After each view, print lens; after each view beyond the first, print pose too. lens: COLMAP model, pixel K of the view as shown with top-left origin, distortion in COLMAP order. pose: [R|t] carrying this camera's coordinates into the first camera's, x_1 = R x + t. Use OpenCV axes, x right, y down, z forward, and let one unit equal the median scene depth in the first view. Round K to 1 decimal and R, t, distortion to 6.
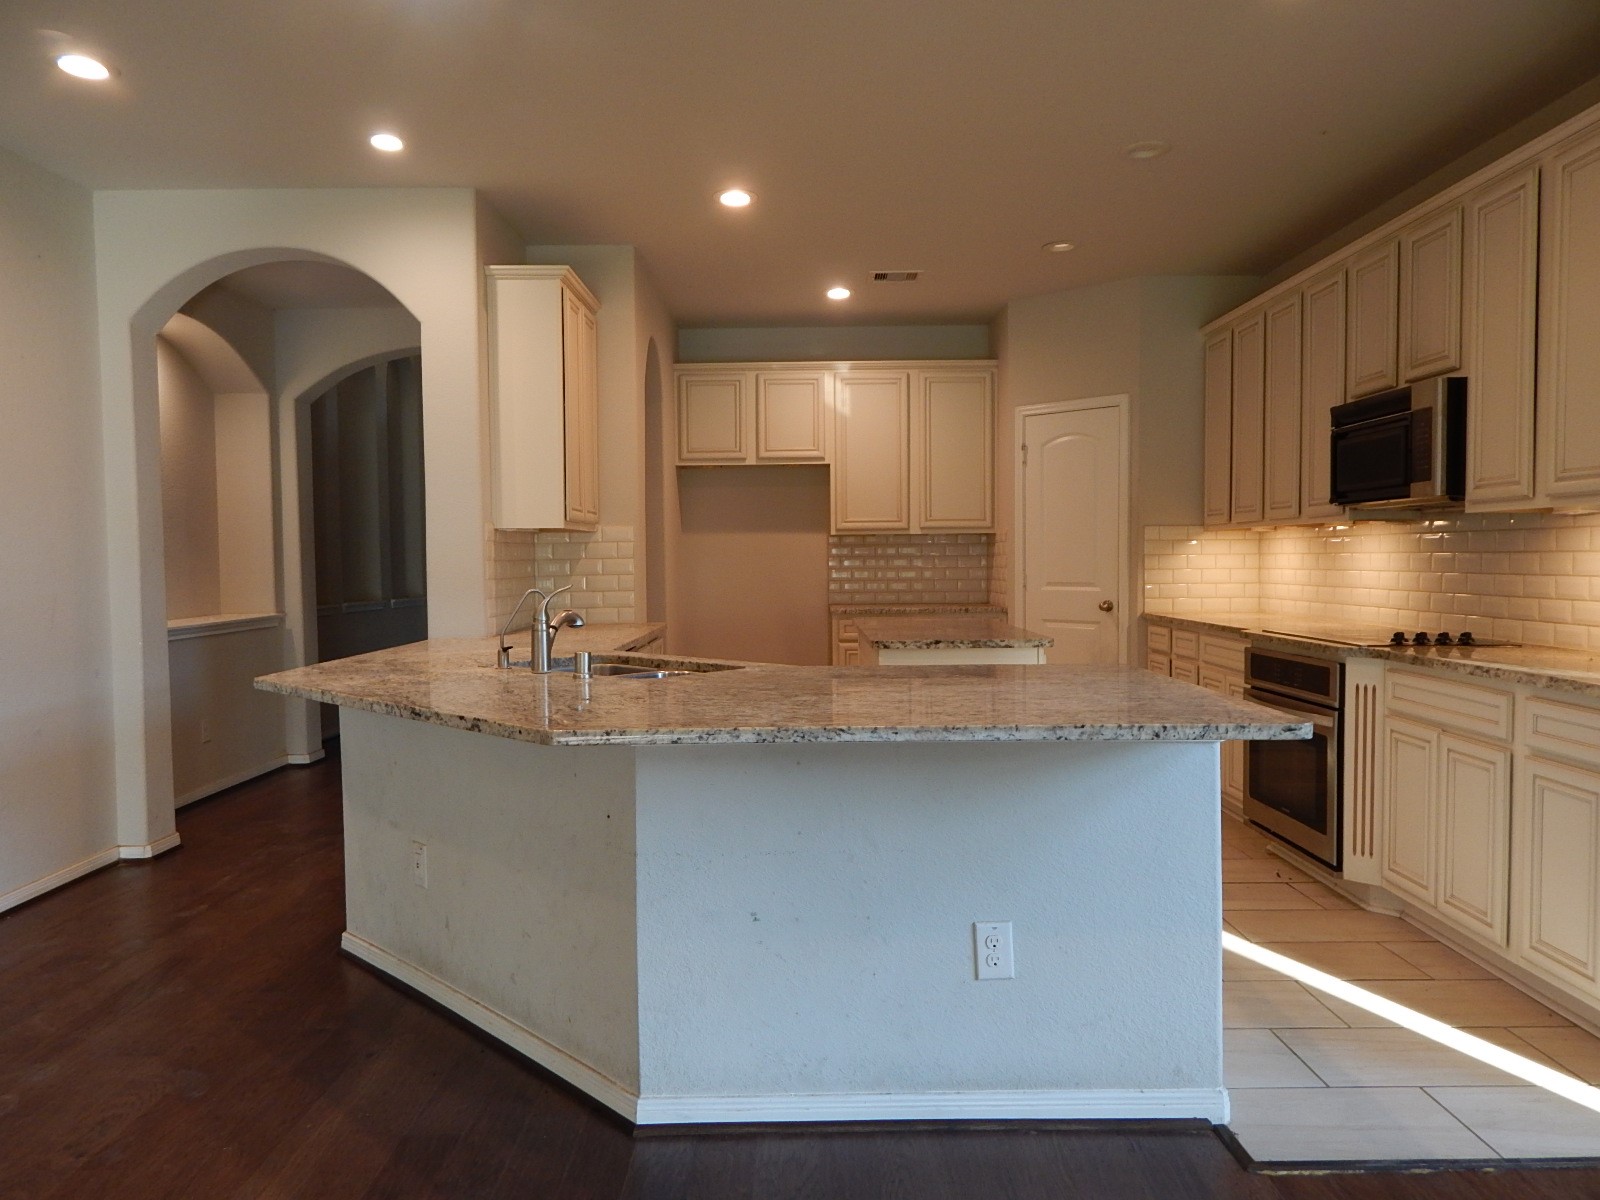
lens RADIAL K [[1088.7, 0, 799.3], [0, 1088.7, 591.1], [0, 0, 1]] dist [0.038671, -0.021326]
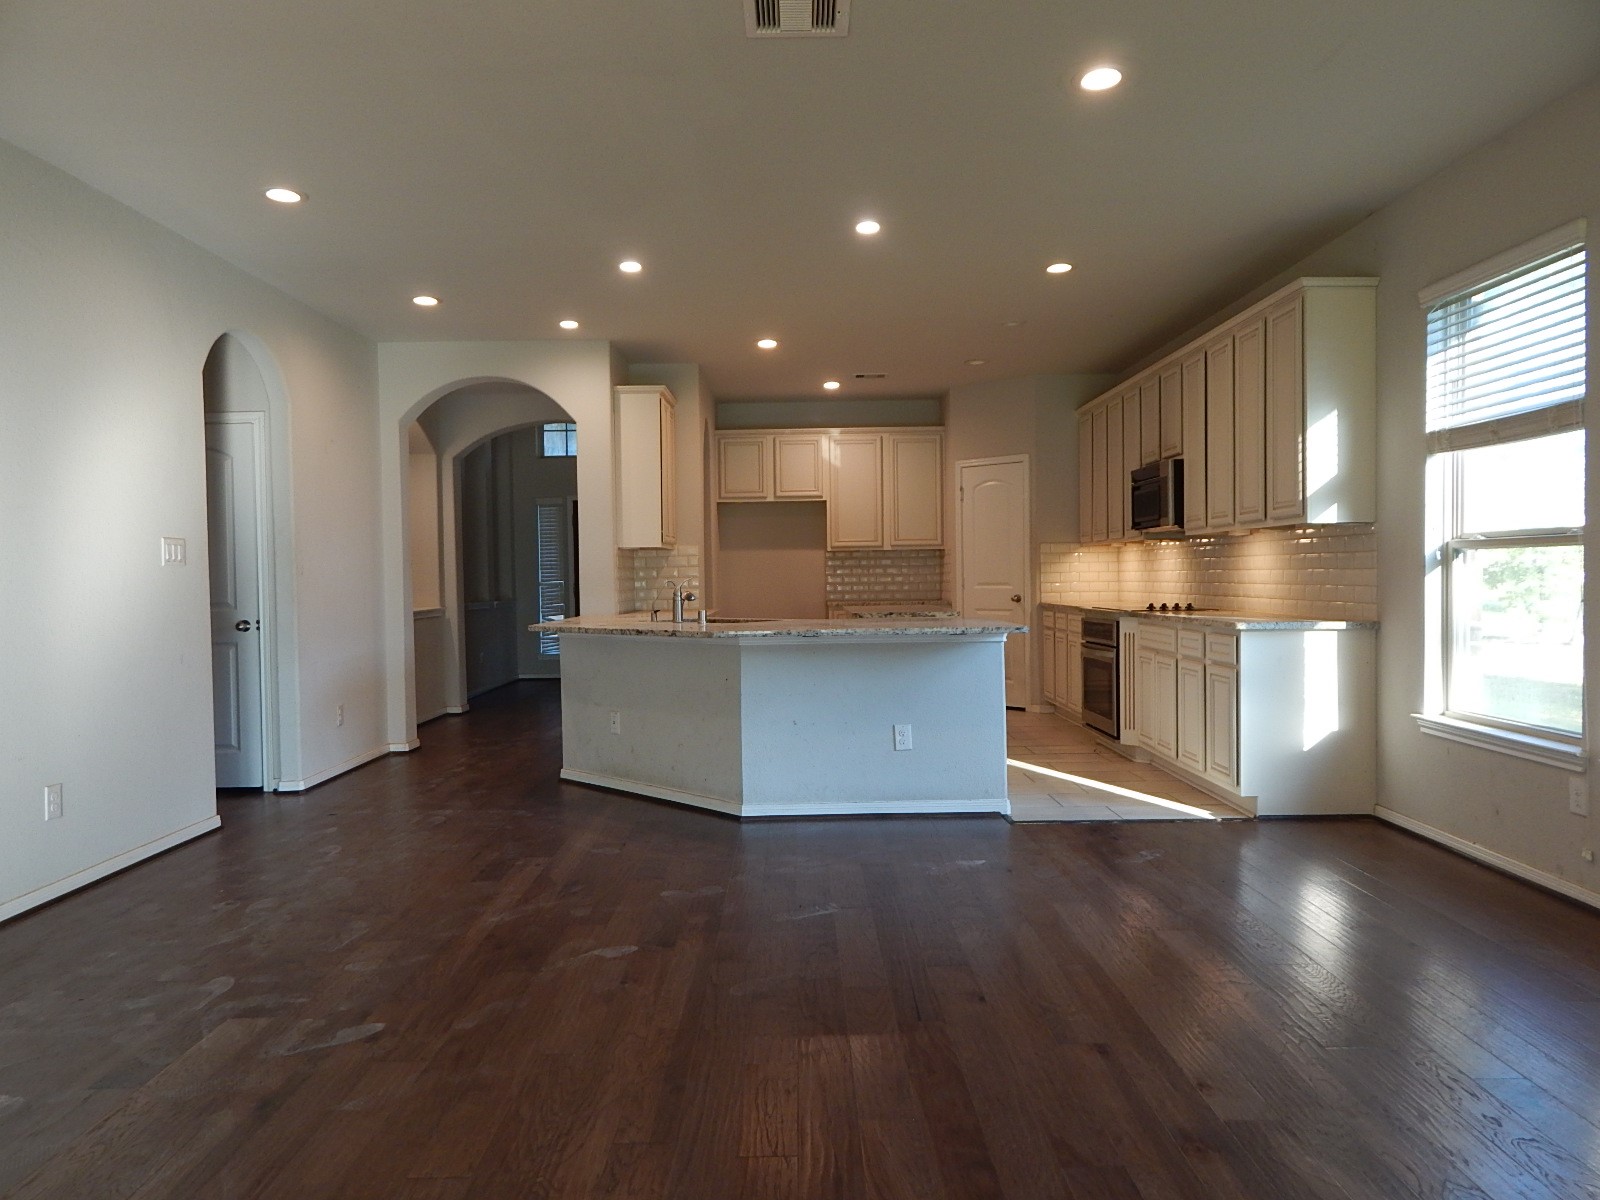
lens RADIAL K [[1088.7, 0, 802.4], [0, 1088.7, 601.1], [0, 0, 1]] dist [0.038671, -0.021326]
pose [[0.999960, -0.005880, 0.006721, -0.018948], [0.005928, 0.999956, -0.007217, 0.034545], [-0.006679, 0.007256, 0.999951, -0.596338]]
